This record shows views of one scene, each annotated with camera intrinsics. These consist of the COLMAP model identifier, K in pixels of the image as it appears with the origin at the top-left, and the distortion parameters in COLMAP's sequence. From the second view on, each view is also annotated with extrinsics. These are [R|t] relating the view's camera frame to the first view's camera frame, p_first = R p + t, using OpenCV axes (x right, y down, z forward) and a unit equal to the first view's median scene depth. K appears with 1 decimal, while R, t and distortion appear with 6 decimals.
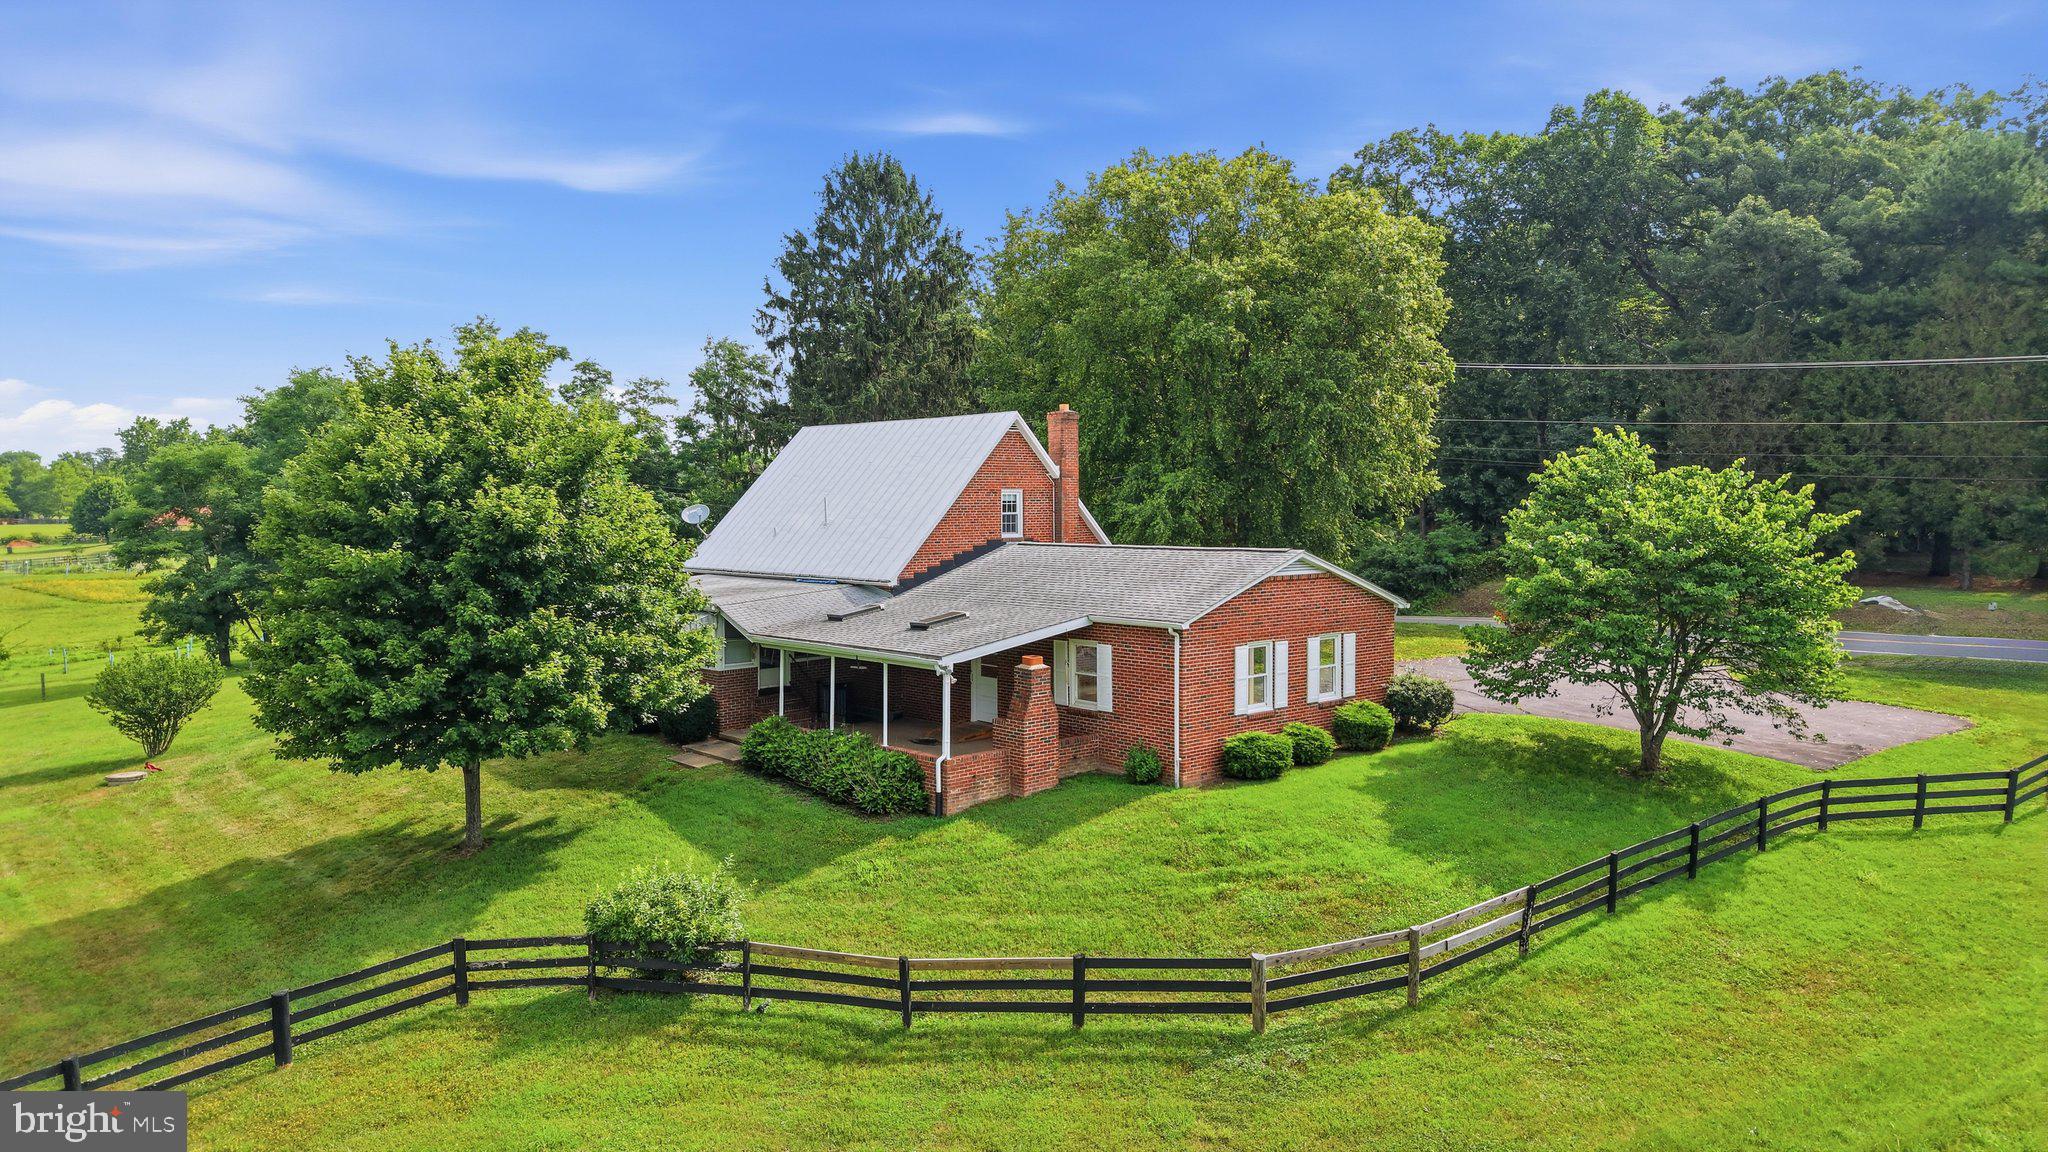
lens RADIAL K [[1510.7, 0, 1024.0], [0, 1510.7, 576.0], [0, 0, 1]] dist [0.036493, -0.006573]
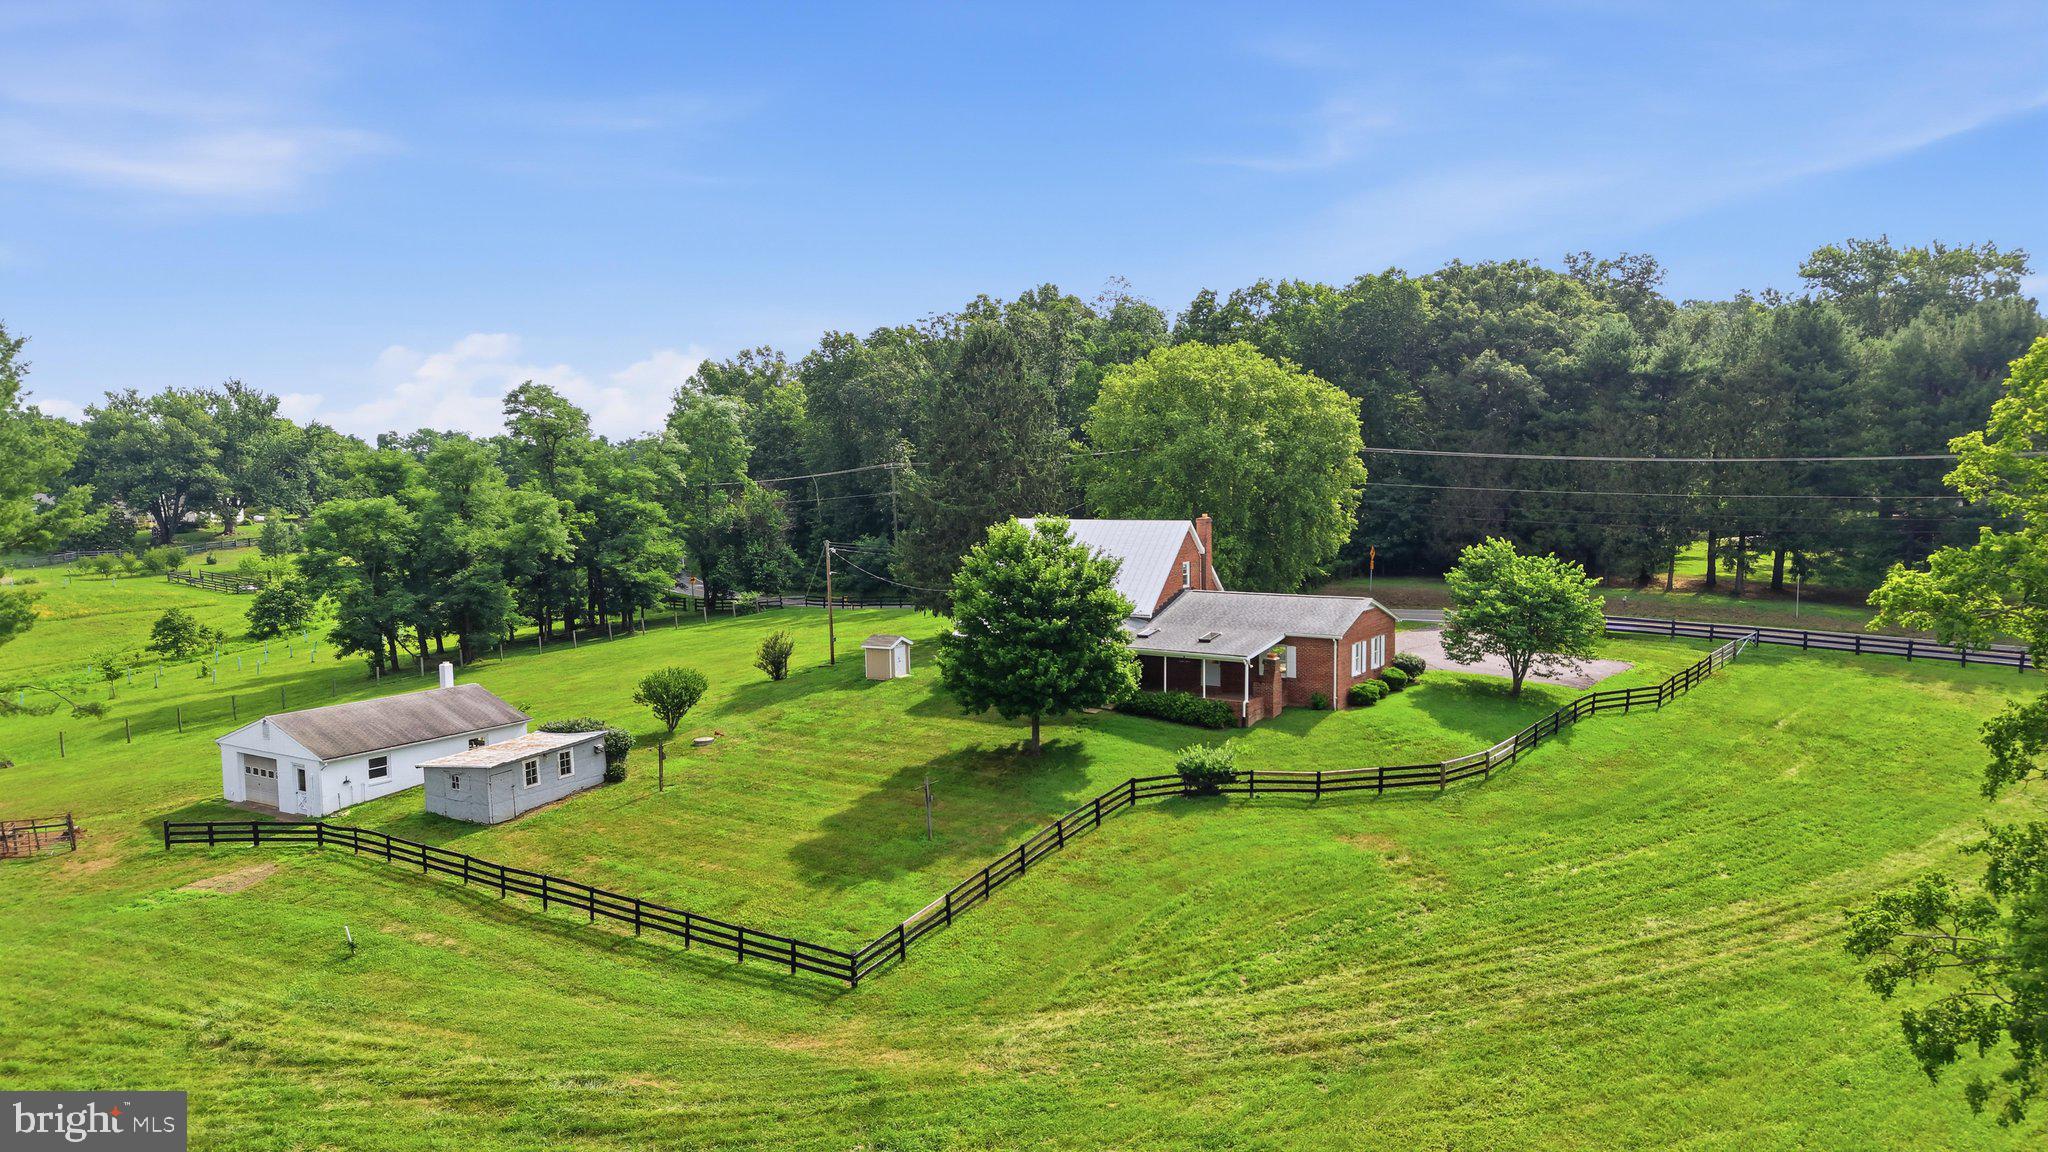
lens RADIAL K [[1513.3, 0, 1024.0], [0, 1513.3, 576.0], [0, 0, 1]] dist [-0.004118, -0.001017]
pose [[0.973692, -0.026484, 0.226324, -0.837560], [0.020601, 0.999387, 0.028316, -0.128725], [-0.226935, -0.022909, 0.973640, -1.049961]]
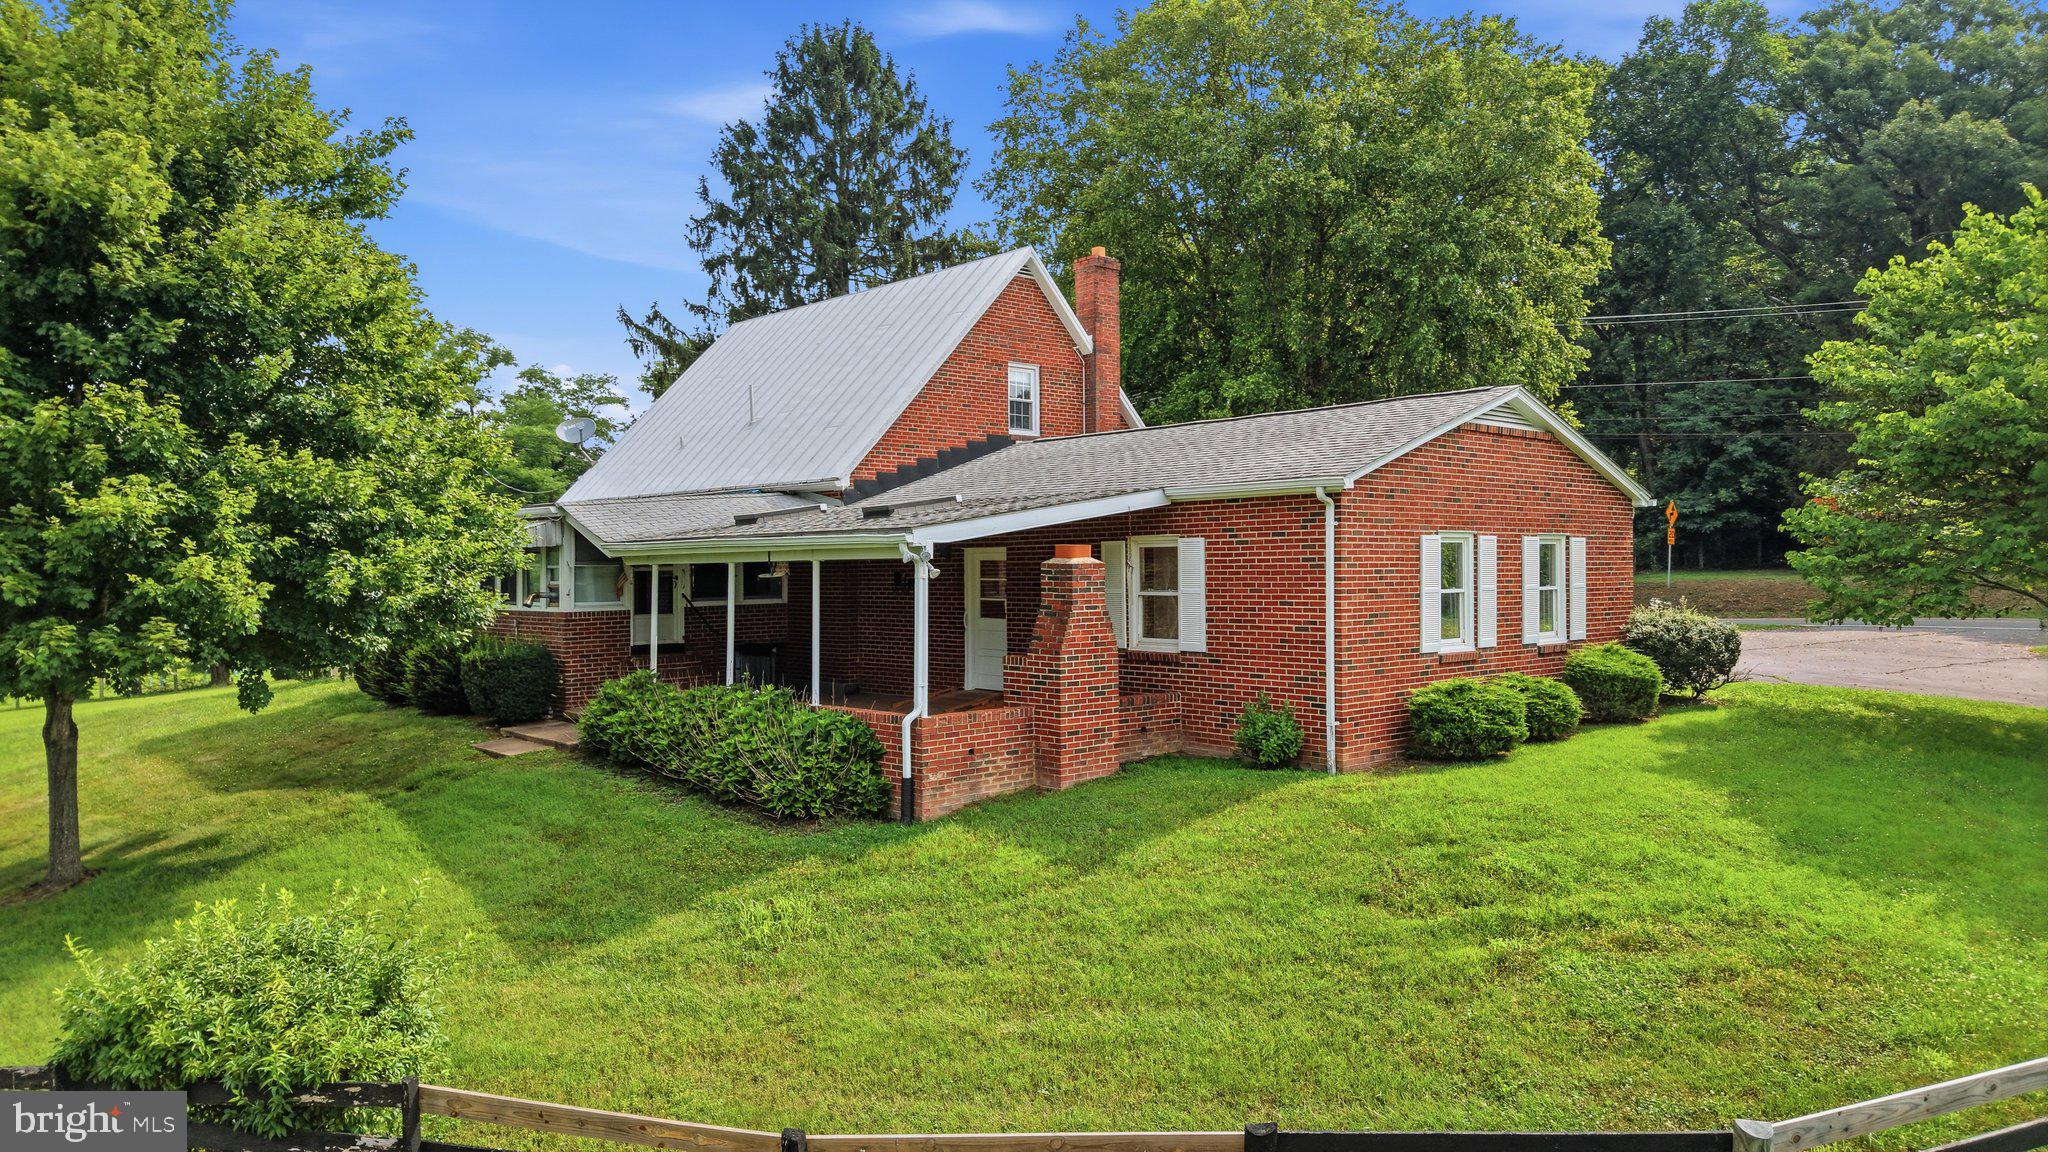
lens RADIAL K [[1513.3, 0, 1024.0], [0, 1513.3, 576.0], [0, 0, 1]] dist [-0.004118, -0.001017]
pose [[0.999974, -0.003247, 0.006447, -0.016773], [0.003548, 0.998879, -0.047207, 0.092331], [-0.006286, 0.047228, 0.998864, 0.433929]]
